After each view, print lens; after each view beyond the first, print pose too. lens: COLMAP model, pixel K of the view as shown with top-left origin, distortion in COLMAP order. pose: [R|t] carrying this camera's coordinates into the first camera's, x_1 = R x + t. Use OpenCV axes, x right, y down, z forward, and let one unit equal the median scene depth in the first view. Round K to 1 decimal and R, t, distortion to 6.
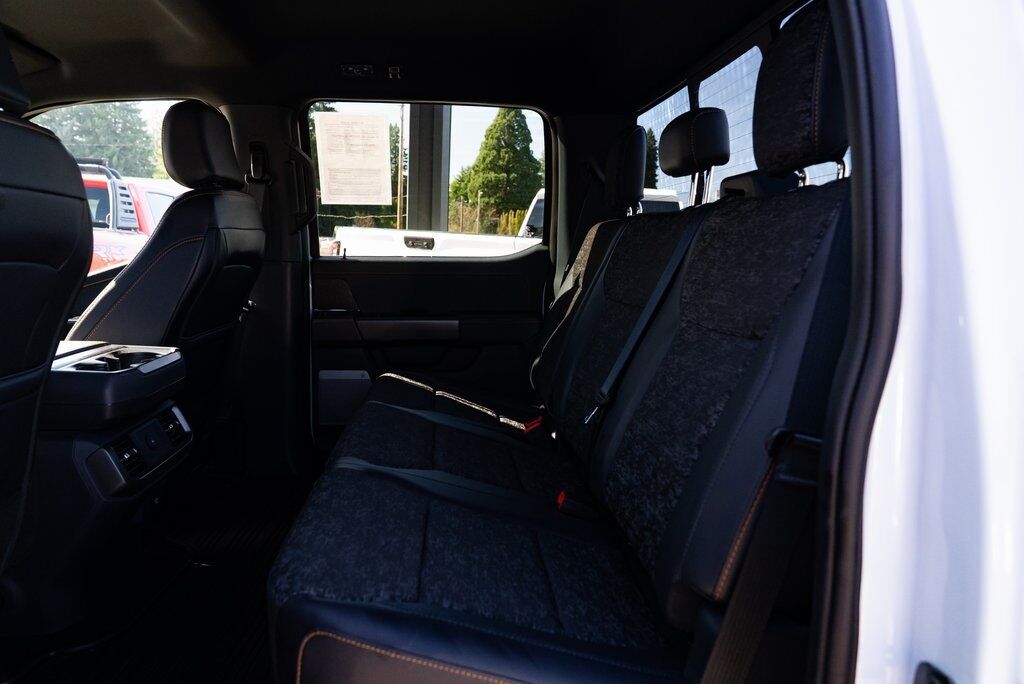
lens RADIAL K [[694.4, 0, 516.5], [0, 694.4, 342.5], [0, 0, 1]] dist [-0.038240, 0.020837]
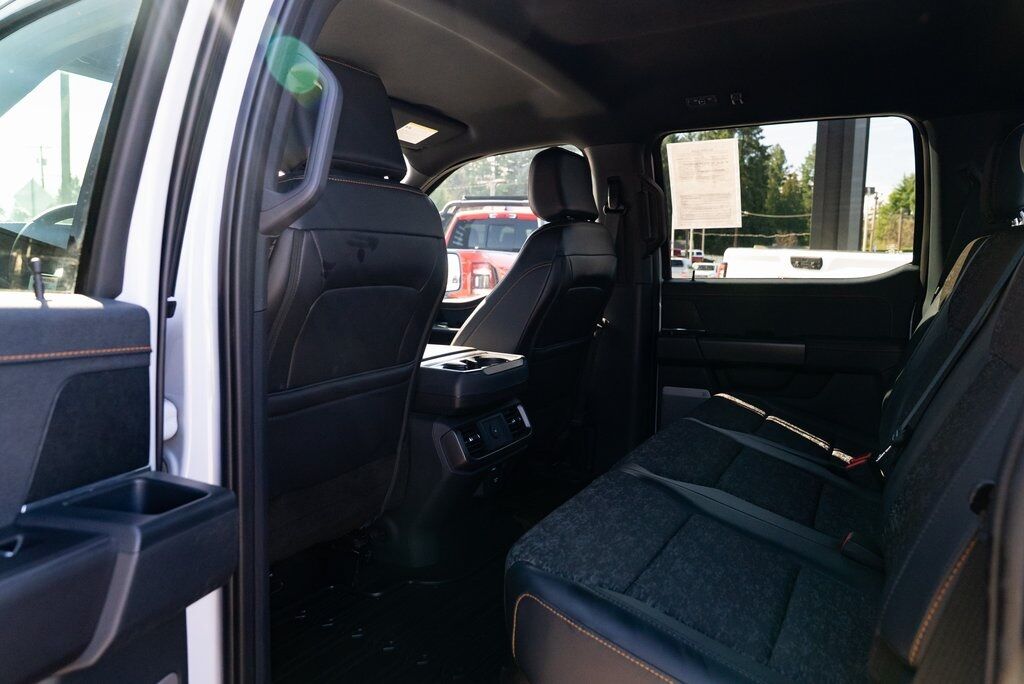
lens RADIAL K [[694.4, 0, 516.5], [0, 694.4, 342.5], [0, 0, 1]] dist [-0.038240, 0.020837]
pose [[0.836524, 0.043385, -0.546211, 0.153606], [-0.059214, 0.998180, -0.011403, -0.001124], [0.544722, 0.041882, 0.837570, -0.017688]]
